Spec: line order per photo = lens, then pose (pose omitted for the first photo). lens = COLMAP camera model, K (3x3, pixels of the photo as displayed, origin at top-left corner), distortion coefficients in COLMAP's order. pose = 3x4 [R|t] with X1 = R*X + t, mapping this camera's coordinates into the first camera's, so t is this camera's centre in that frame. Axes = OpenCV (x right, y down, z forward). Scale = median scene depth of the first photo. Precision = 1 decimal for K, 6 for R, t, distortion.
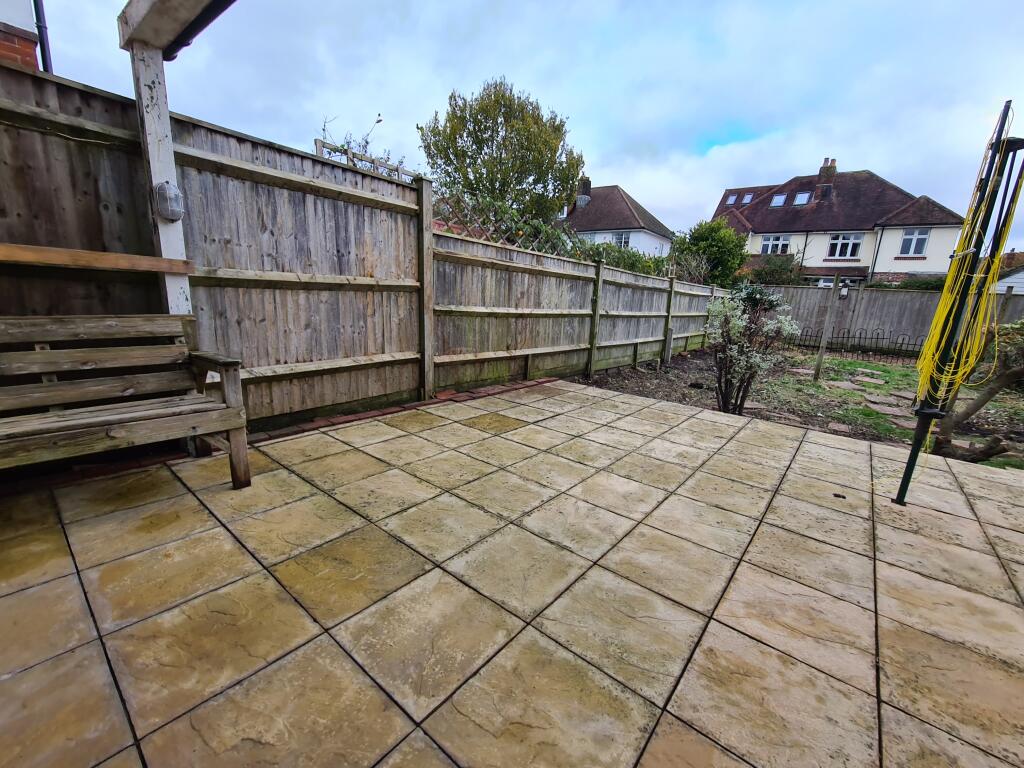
lens RADIAL K [[421.8, 0, 513.4], [0, 421.8, 387.9], [0, 0, 1]] dist [-0.000466, -0.000333]
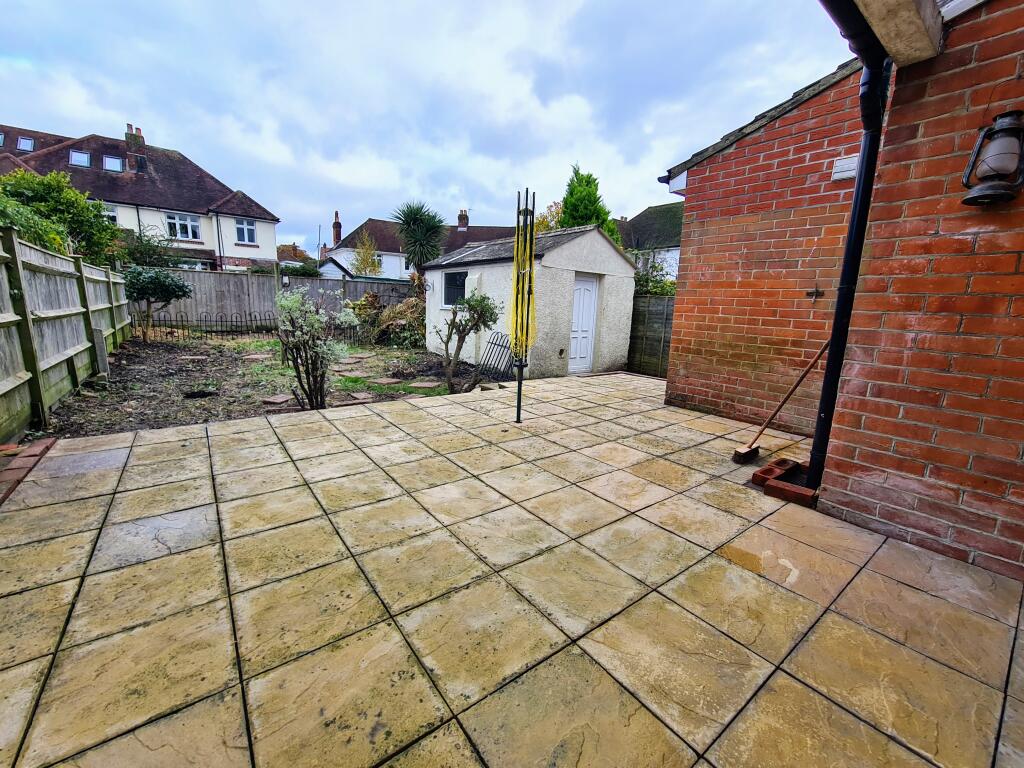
lens RADIAL K [[421.8, 0, 513.4], [0, 421.8, 387.9], [0, 0, 1]] dist [-0.000466, -0.000333]
pose [[0.241812, -0.236876, 0.940966, -0.459366], [0.194622, 0.961878, 0.192126, -0.133689], [-0.950605, 0.136674, 0.278695, 0.417614]]
